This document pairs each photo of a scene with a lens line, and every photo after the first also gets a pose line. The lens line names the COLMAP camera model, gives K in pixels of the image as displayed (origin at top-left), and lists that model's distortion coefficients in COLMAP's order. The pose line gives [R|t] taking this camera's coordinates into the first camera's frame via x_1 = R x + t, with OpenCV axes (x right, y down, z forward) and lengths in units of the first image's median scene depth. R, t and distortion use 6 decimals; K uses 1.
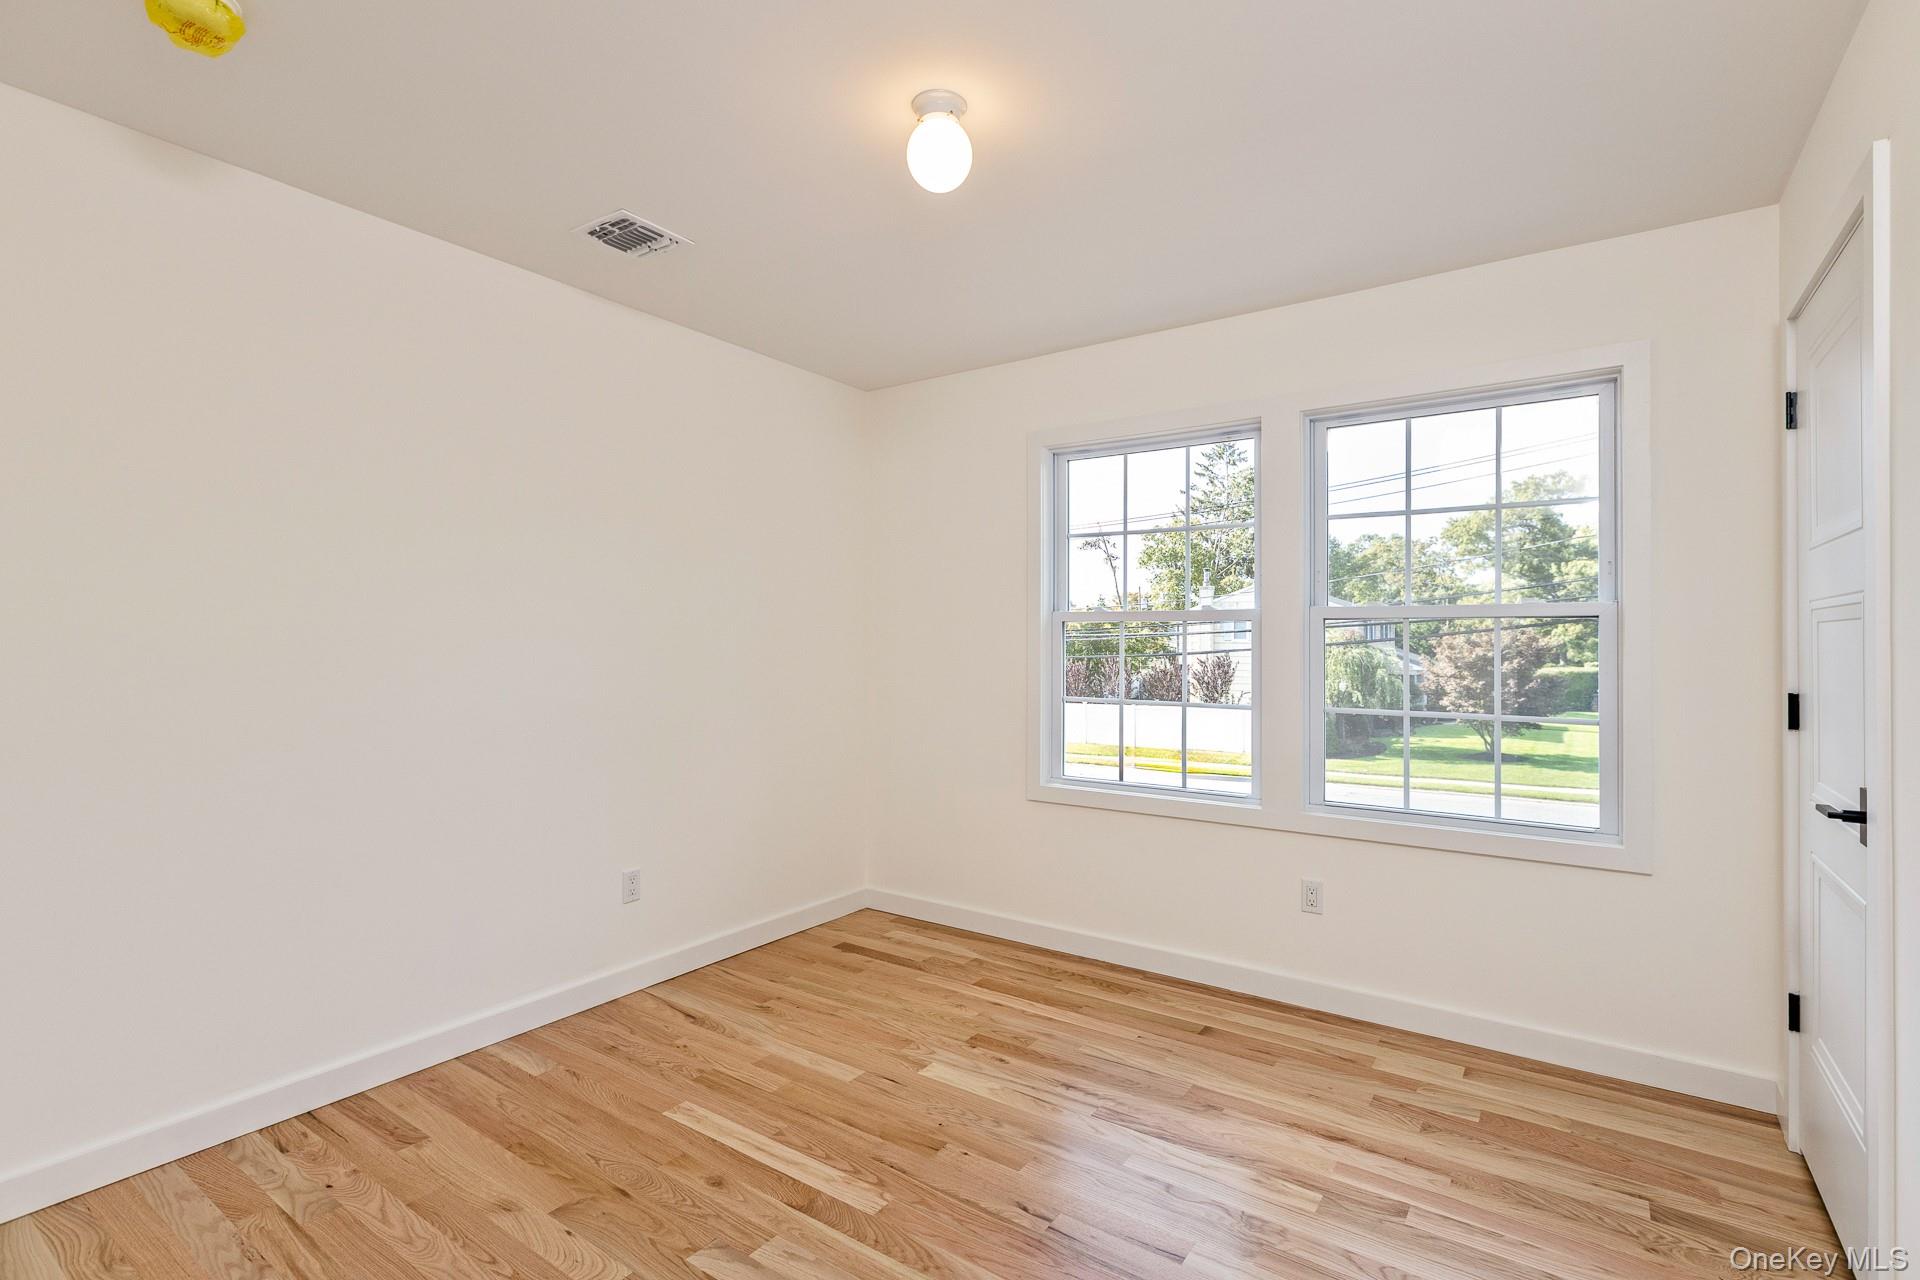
lens RADIAL K [[910.7, 0, 958.0], [0, 910.7, 626.8], [0, 0, 1]] dist [0.002409, -0.001022]
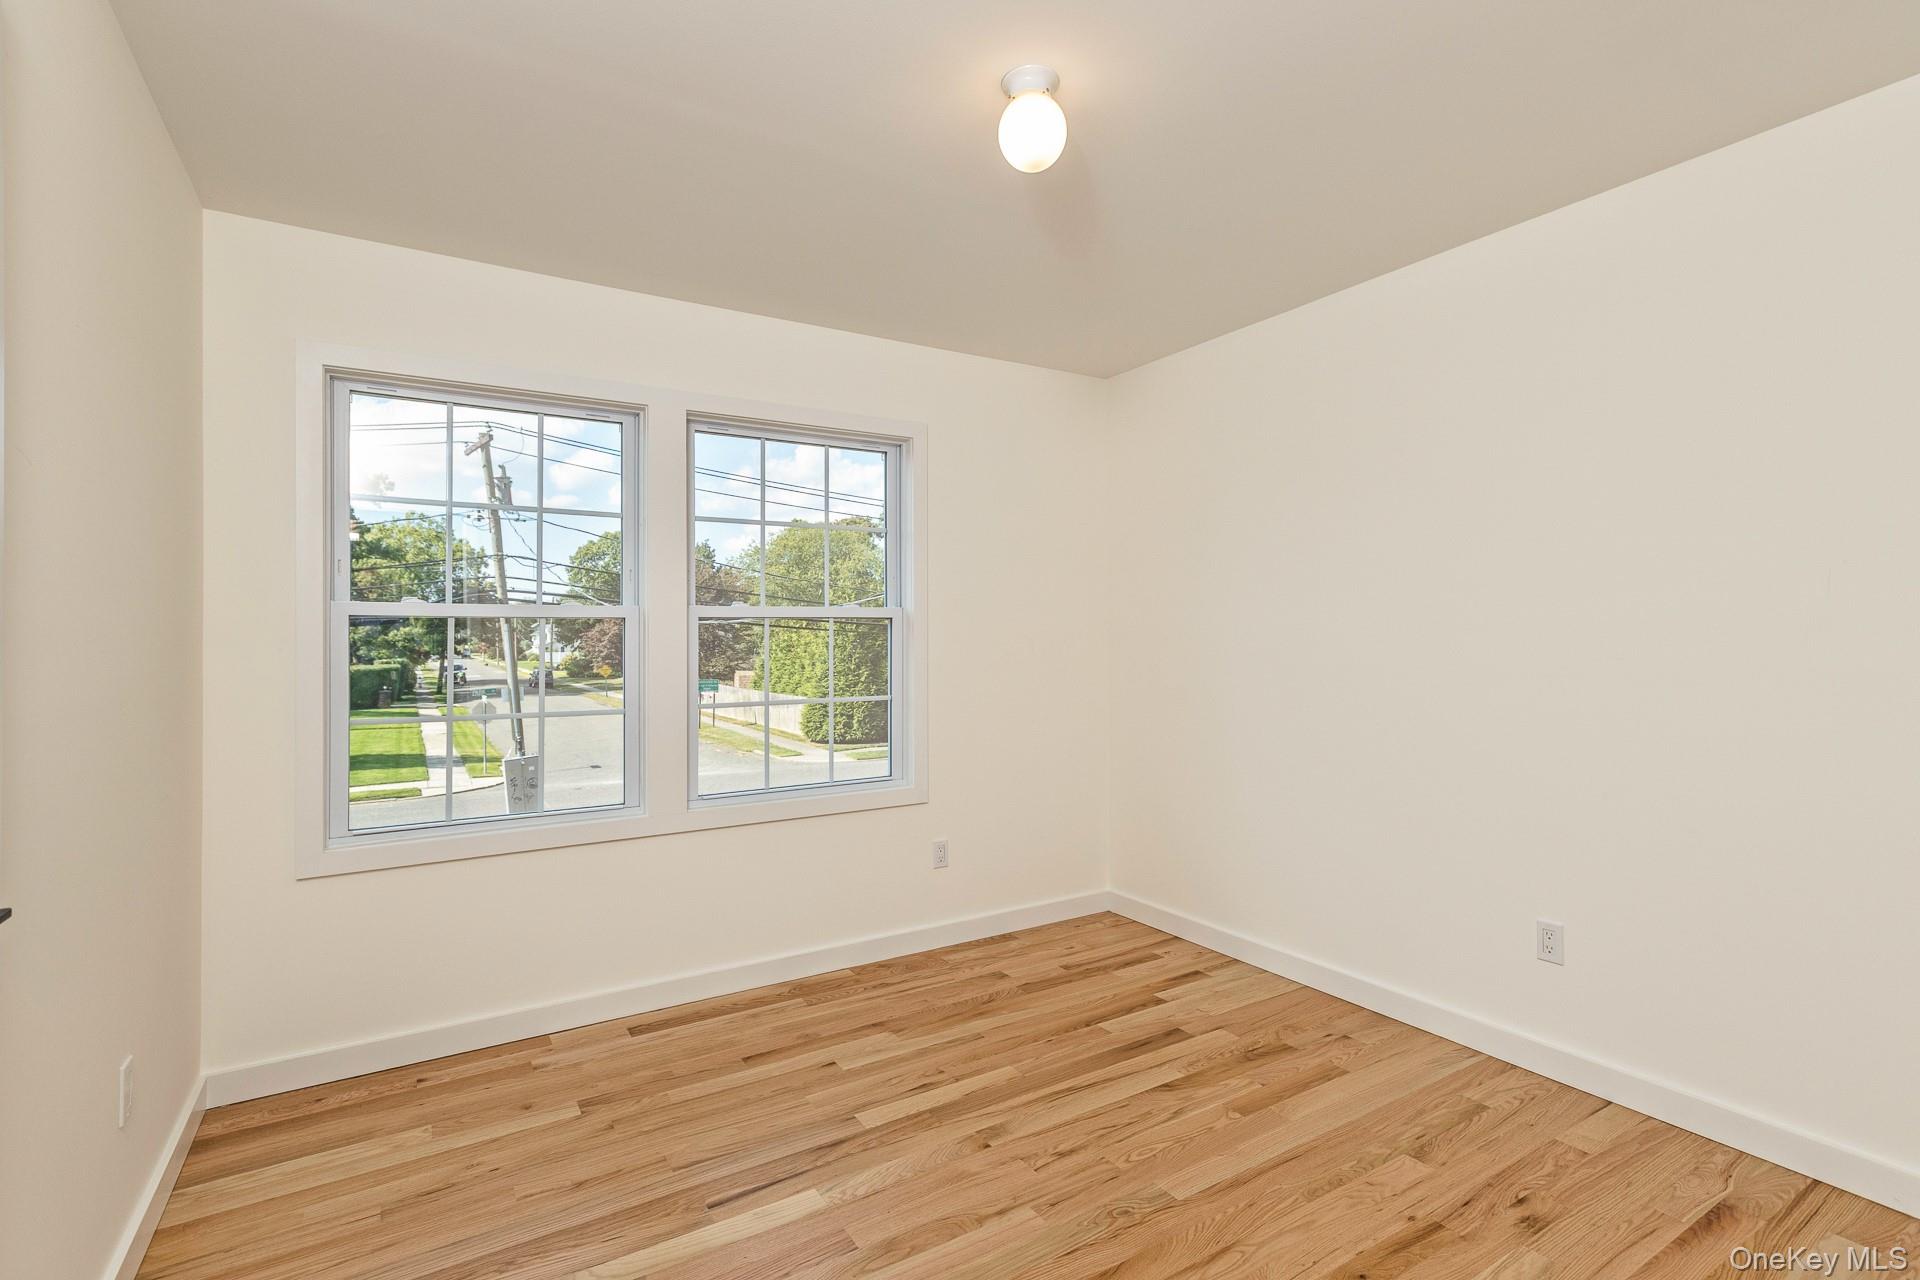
lens RADIAL K [[910.7, 0, 991.2], [0, 910.7, 631.2], [0, 0, 1]] dist [0.002409, -0.001022]
pose [[0.366324, -0.000606, 0.930487, -0.442316], [-0.006217, 0.999976, 0.003099, 0.002001], [-0.930467, -0.006920, 0.366311, 0.324448]]
